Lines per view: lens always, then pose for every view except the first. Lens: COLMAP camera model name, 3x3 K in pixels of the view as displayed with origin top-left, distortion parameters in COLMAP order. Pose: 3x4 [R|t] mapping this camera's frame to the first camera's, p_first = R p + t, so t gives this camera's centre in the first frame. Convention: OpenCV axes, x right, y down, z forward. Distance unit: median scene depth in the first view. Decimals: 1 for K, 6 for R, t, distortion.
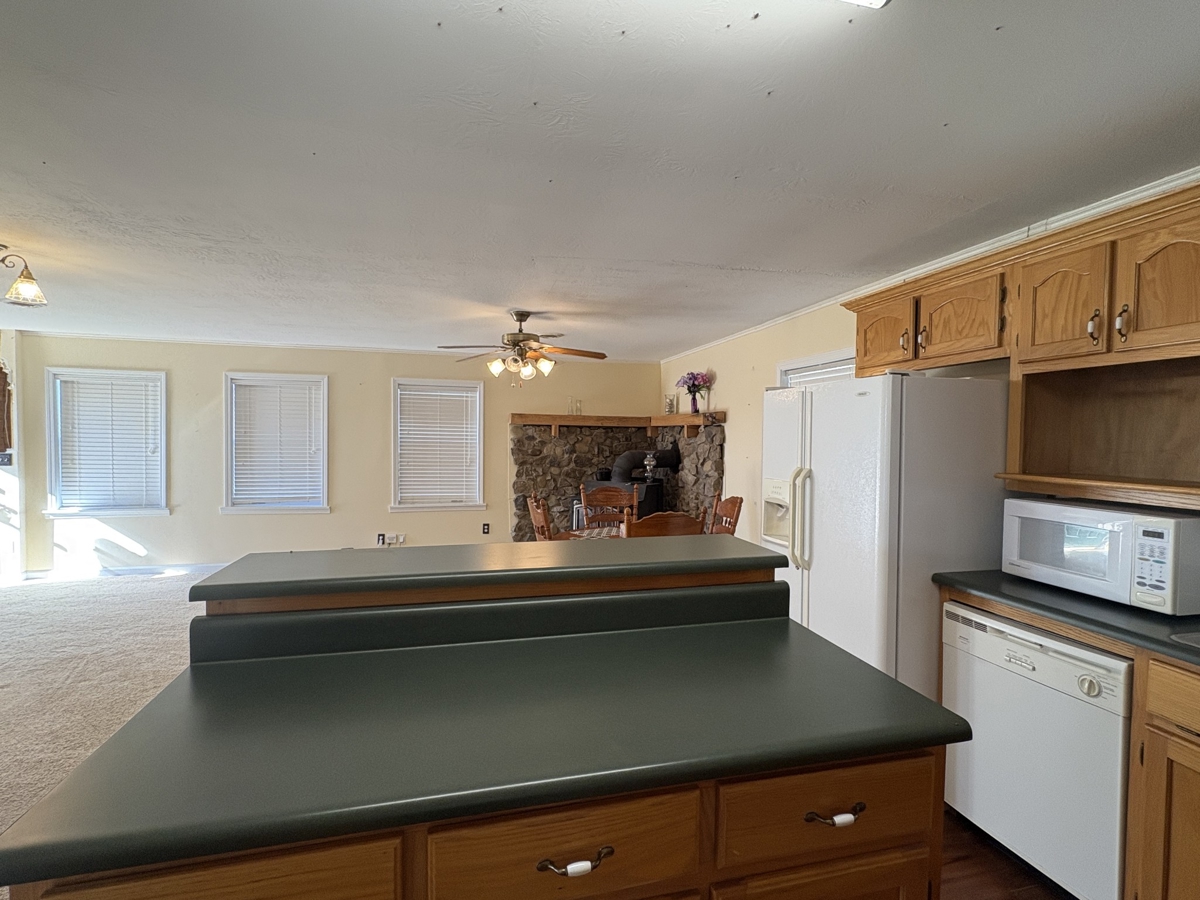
lens RADIAL K [[575.0, 0, 600.0], [0, 575.0, 450.0], [0, 0, 1]] dist [0.001262, 0.000164]
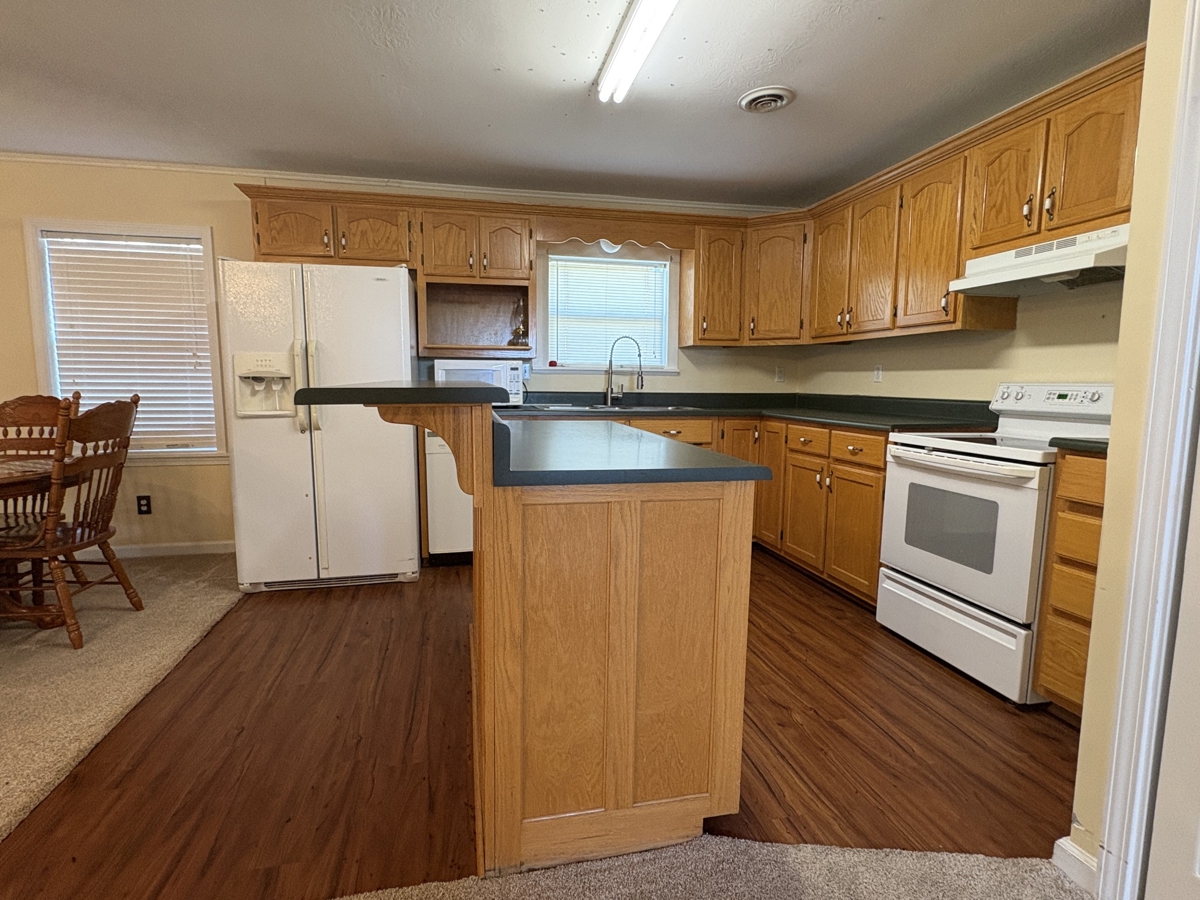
lens RADIAL K [[598.6, 0, 600.0], [0, 598.6, 450.0], [0, 0, 1]] dist [0.020081, -0.000191]
pose [[0.032561, -0.132967, 0.990585, -0.834068], [0.024794, 0.990913, 0.132196, 0.105741], [-0.999162, 0.020256, 0.035561, 0.407406]]
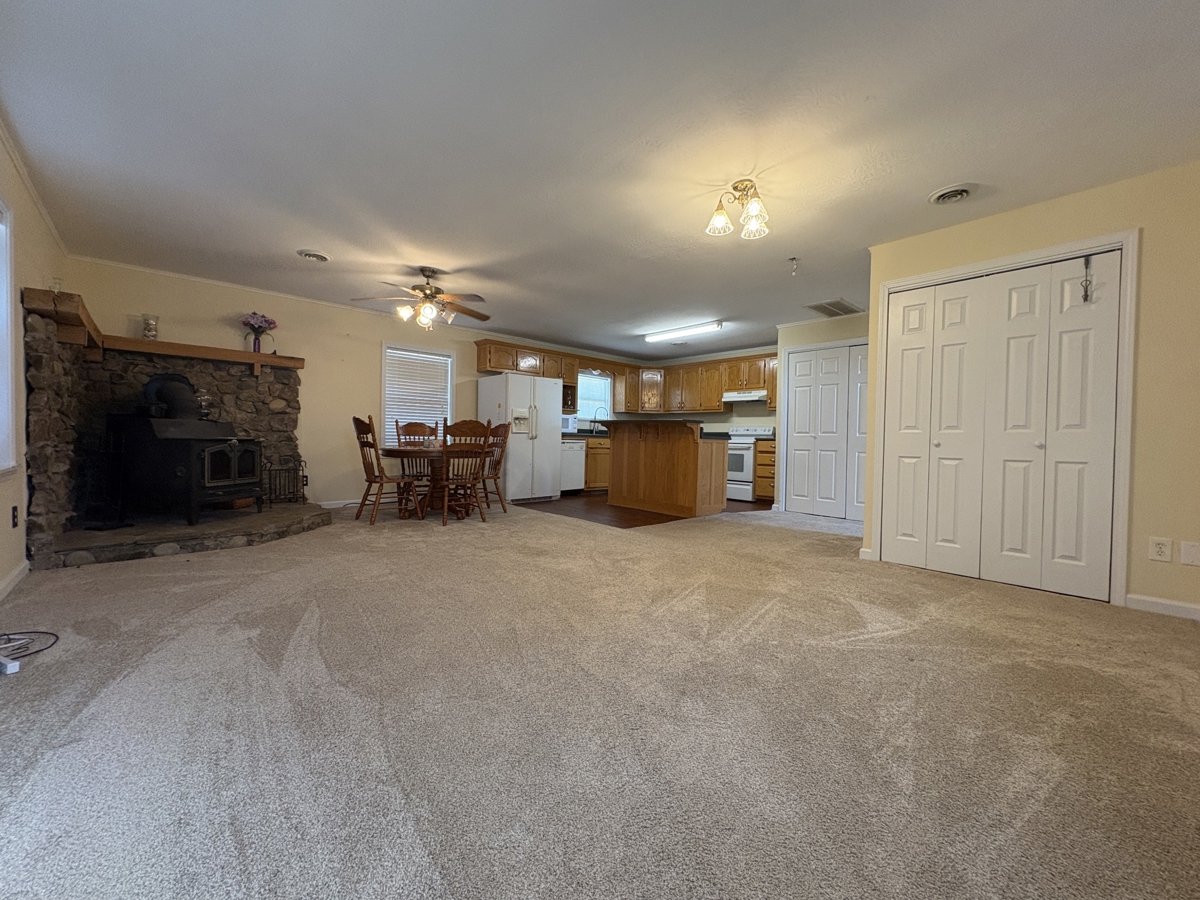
lens RADIAL K [[484.7, 0, 600.0], [0, 484.7, 450.0], [0, 0, 1]] dist [-0.000061, 0.000335]
pose [[-0.493900, -0.041923, 0.868507, -2.016223], [-0.001900, 0.998887, 0.047136, 0.149535], [-0.869517, 0.021630, -0.493430, 1.994926]]
